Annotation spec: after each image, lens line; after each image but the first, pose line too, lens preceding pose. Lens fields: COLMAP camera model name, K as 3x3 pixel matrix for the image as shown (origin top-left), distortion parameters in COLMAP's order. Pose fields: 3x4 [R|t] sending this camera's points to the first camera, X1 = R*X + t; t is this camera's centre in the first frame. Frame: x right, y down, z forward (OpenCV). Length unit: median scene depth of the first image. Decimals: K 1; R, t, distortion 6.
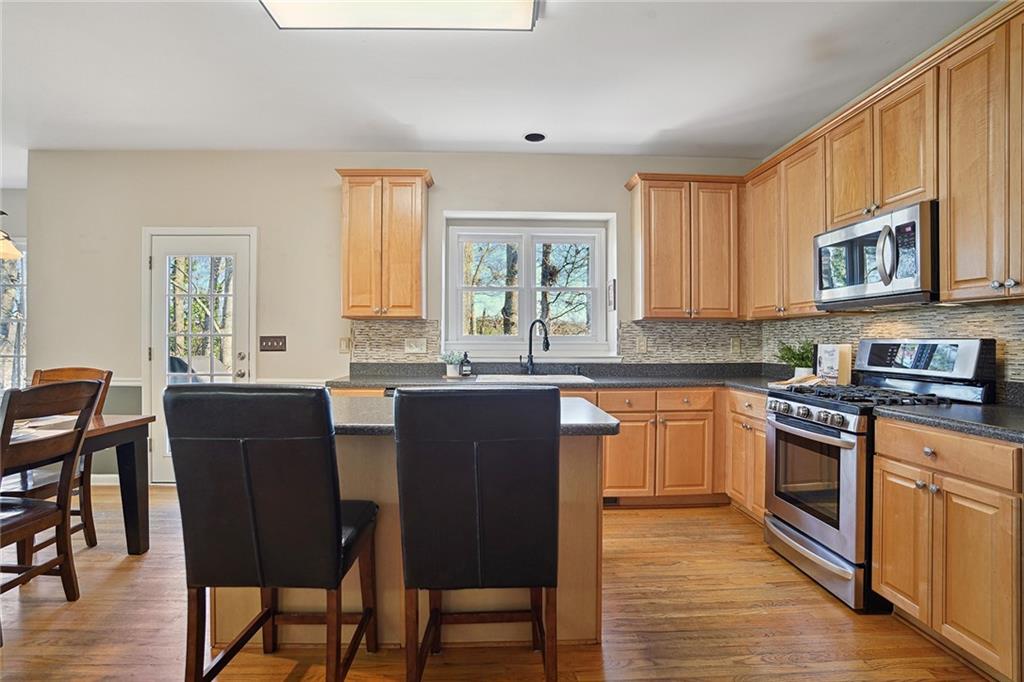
lens RADIAL K [[511.8, 0, 512.0], [0, 511.8, 341.0], [0, 0, 1]] dist [-0.048202, 0.001292]
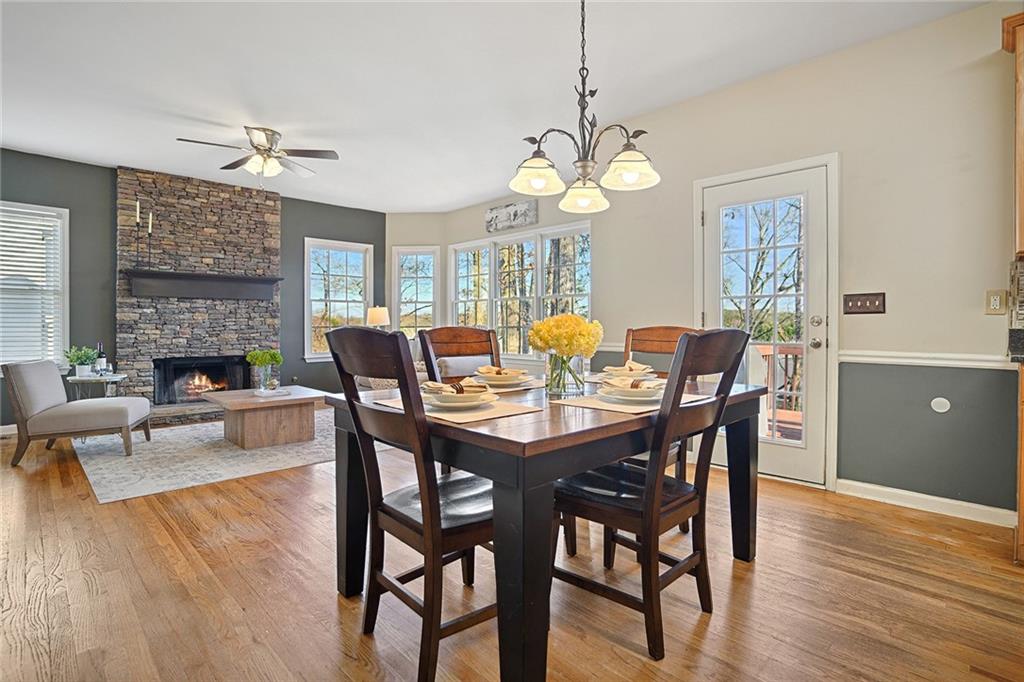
lens RADIAL K [[497.8, 0, 497.6], [0, 497.8, 328.6], [0, 0, 1]] dist [-0.061894, 0.026933]
pose [[0.668625, -0.000920, -0.743599, -0.314176], [0.001388, 0.999999, 0.000011, 0.042494], [0.743598, -0.001040, 0.668626, 0.130238]]
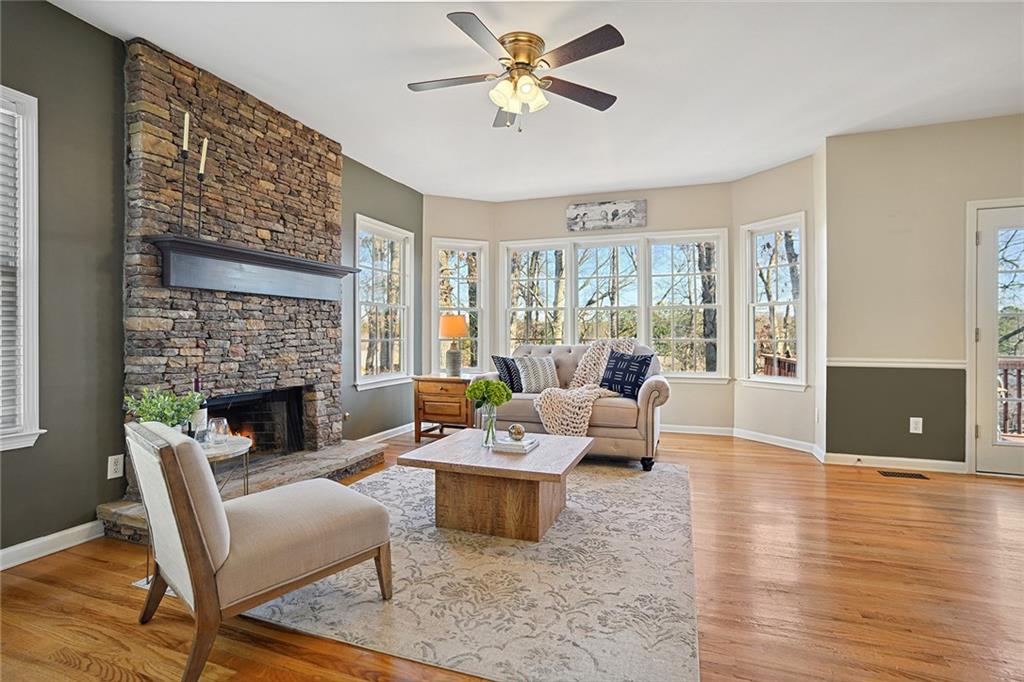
lens RADIAL K [[502.3, 0, 514.9], [0, 502.3, 332.2], [0, 0, 1]] dist [-0.016256, 0.000910]
pose [[0.929828, -0.008073, -0.367907, -1.200440], [0.004933, 0.999943, -0.009476, 0.029086], [0.367962, 0.006996, 0.929814, -0.210022]]
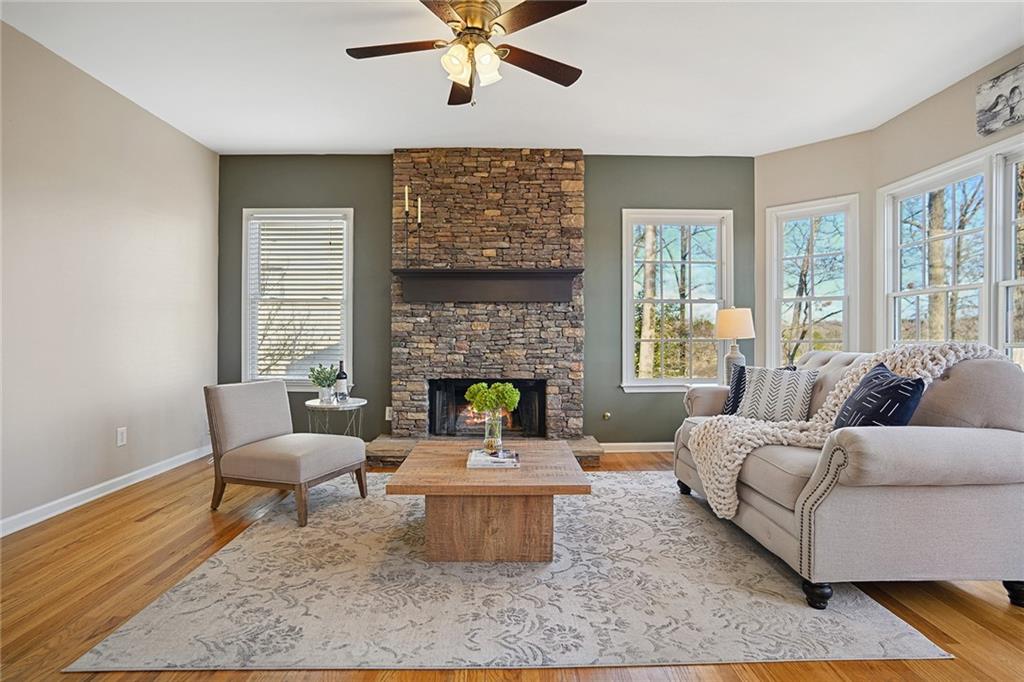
lens RADIAL K [[503.1, 0, 505.6], [0, 503.1, 339.6], [0, 0, 1]] dist [-0.082000, 0.037792]
pose [[-0.026916, 0.003423, -0.999632, -0.831479], [-0.005352, 0.999979, 0.003569, 0.031508], [0.999623, 0.005446, -0.026897, 0.522641]]
